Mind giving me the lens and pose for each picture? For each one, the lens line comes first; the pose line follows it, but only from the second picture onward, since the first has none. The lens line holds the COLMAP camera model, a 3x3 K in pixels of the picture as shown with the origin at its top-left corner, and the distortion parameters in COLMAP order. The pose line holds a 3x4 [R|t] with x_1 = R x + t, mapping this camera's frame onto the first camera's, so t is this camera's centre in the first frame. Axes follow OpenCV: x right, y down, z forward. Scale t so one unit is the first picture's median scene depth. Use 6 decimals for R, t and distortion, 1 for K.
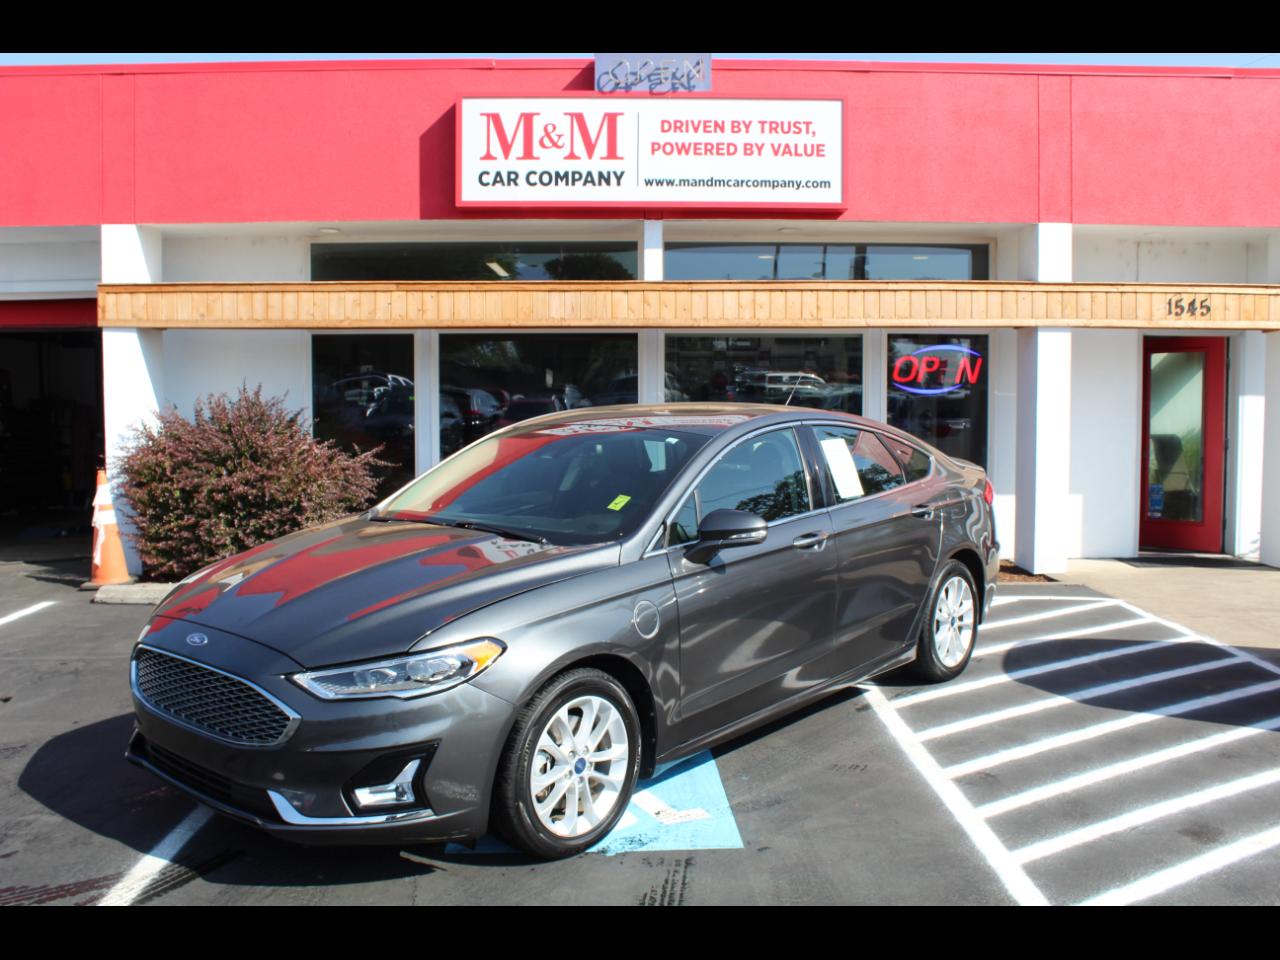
lens RADIAL K [[1310.6, 0, 634.8], [0, 1310.6, 479.5], [0, 0, 1]] dist [-0.083306, 0.021418]
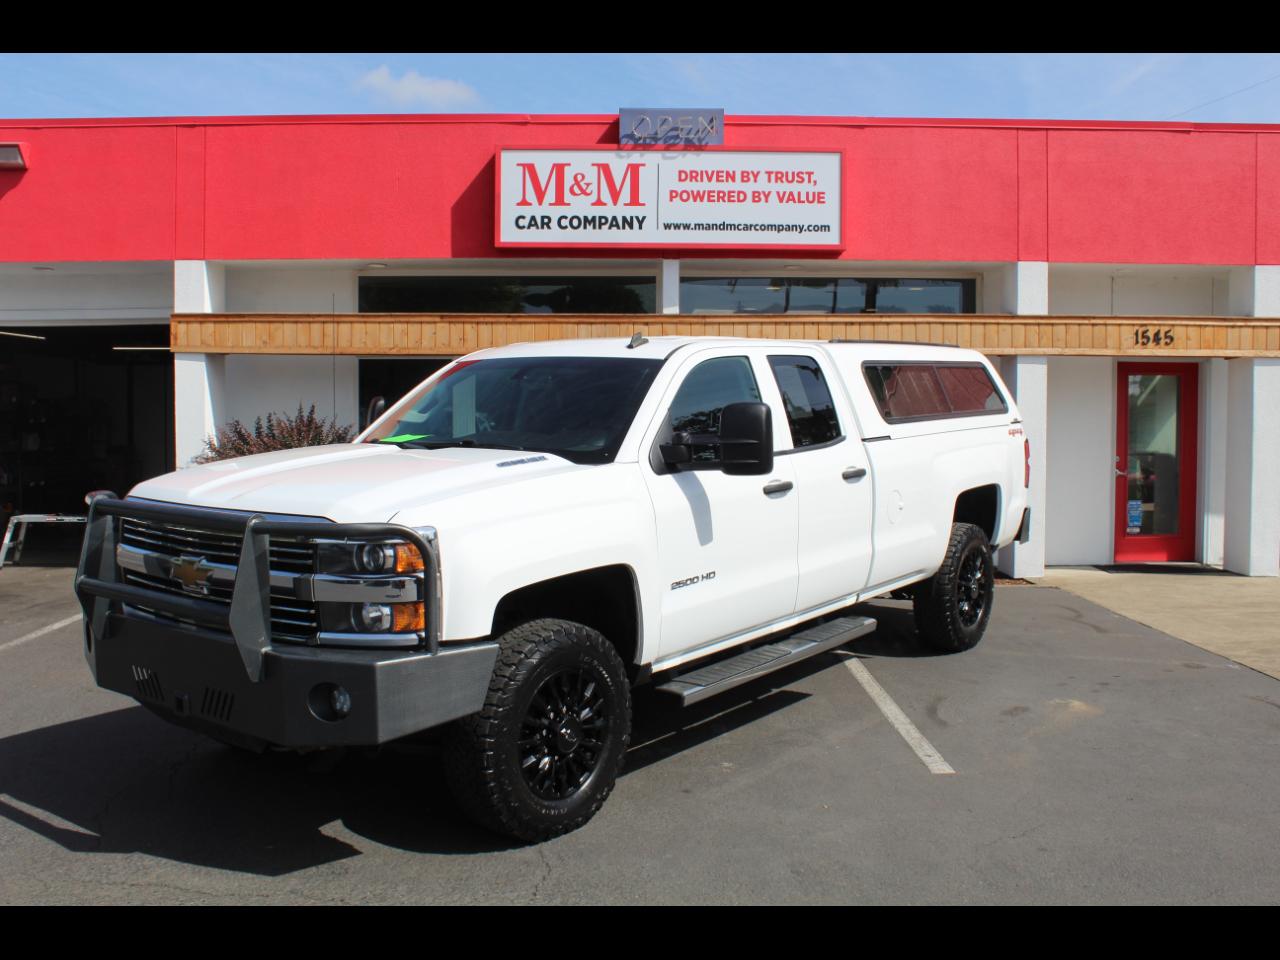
lens RADIAL K [[1544.7, 0, 641.5], [0, 1544.7, 497.7], [0, 0, 1]] dist [-0.074279, 0.125582]
pose [[0.999990, 0.002032, 0.003958, -0.016254], [-0.002015, 0.999988, -0.004442, 0.011046], [-0.003967, 0.004434, 0.999982, -0.320704]]
